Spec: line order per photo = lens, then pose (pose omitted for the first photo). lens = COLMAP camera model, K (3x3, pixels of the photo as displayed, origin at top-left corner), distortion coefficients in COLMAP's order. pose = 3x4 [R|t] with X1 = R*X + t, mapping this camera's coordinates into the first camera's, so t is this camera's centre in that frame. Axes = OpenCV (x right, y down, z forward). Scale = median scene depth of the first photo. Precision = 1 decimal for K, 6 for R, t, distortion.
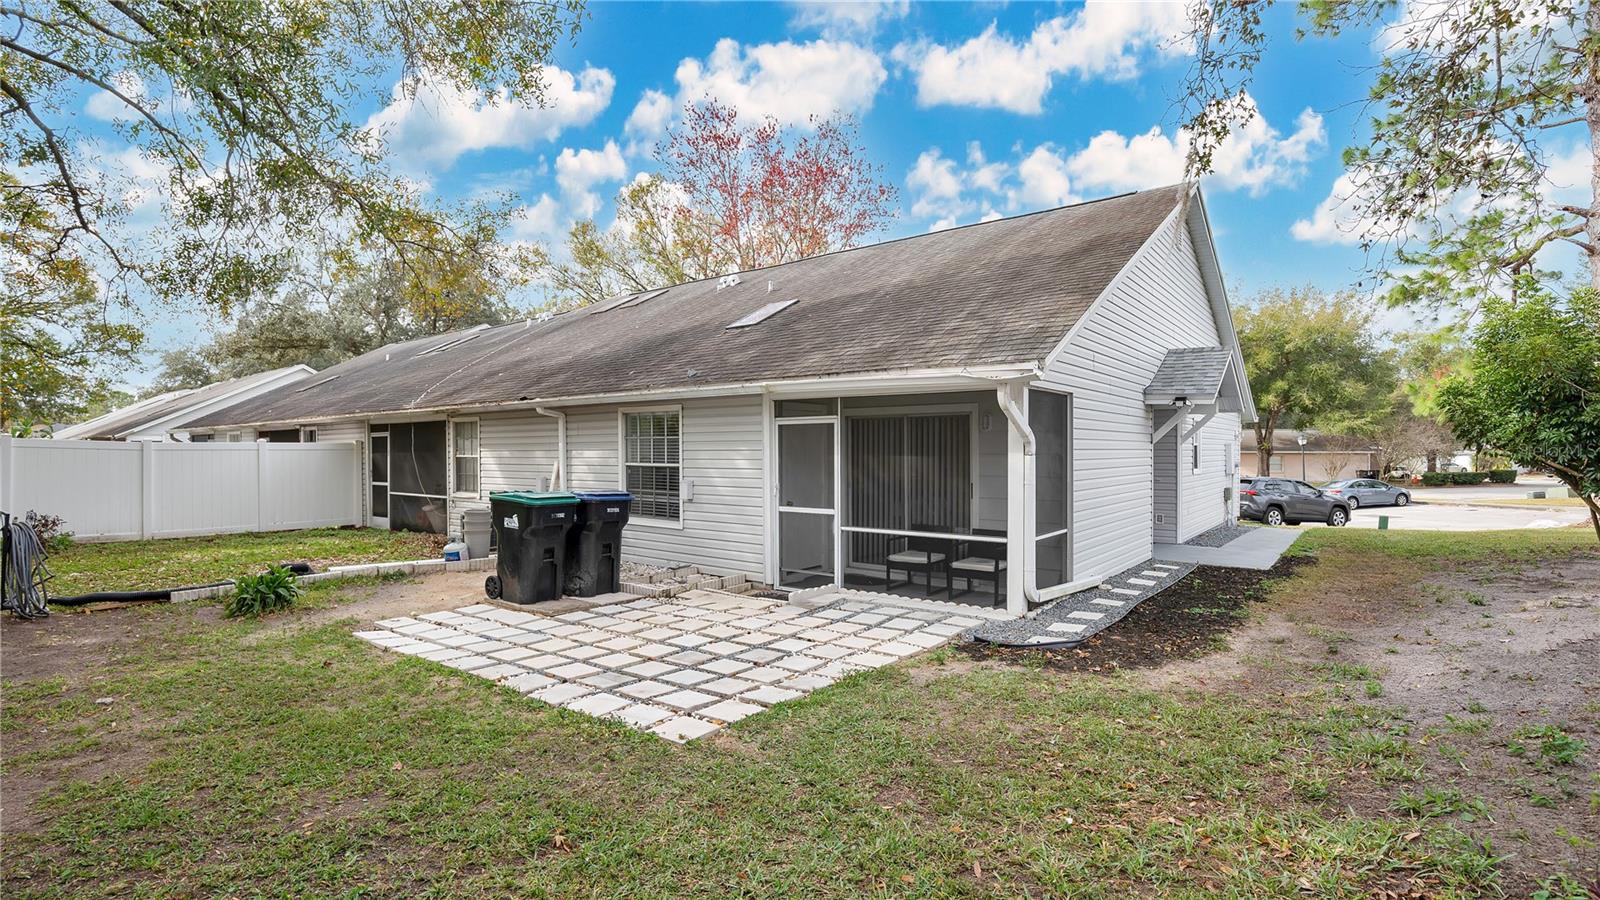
lens RADIAL K [[752.8, 0, 806.2], [0, 752.8, 454.6], [0, 0, 1]] dist [-0.023574, 0.000321]
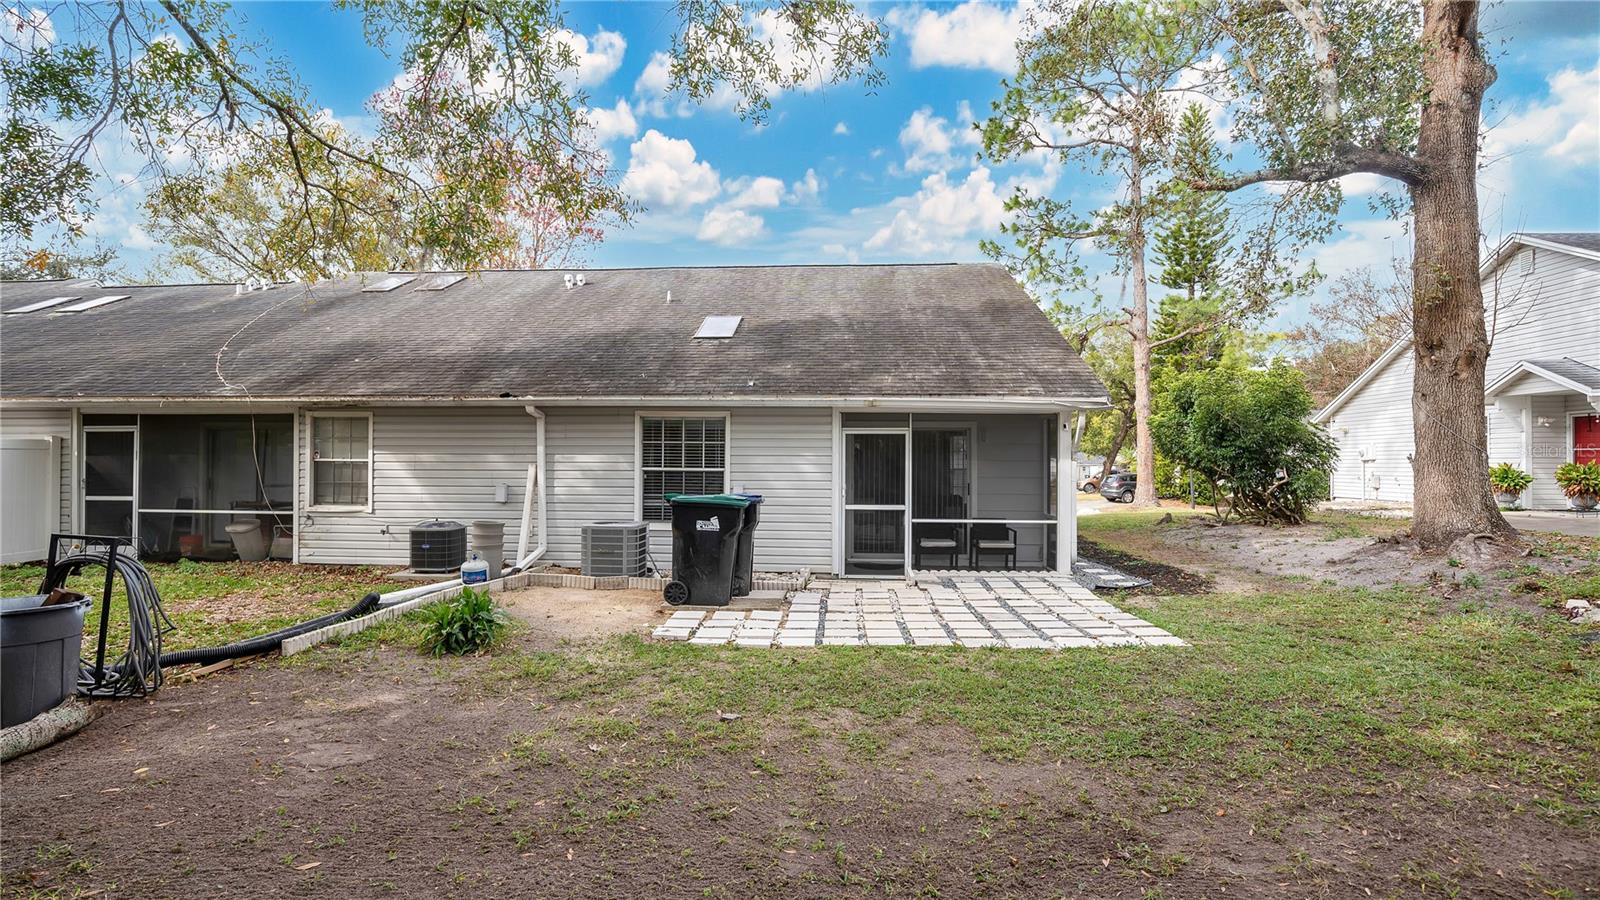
lens RADIAL K [[752.8, 0, 806.2], [0, 752.8, 454.6], [0, 0, 1]] dist [-0.023574, 0.000321]
pose [[0.825553, 0.013211, 0.564170, -0.729589], [-0.004286, 0.999844, -0.017141, 0.011656], [-0.564308, 0.011732, 0.825481, 0.086044]]
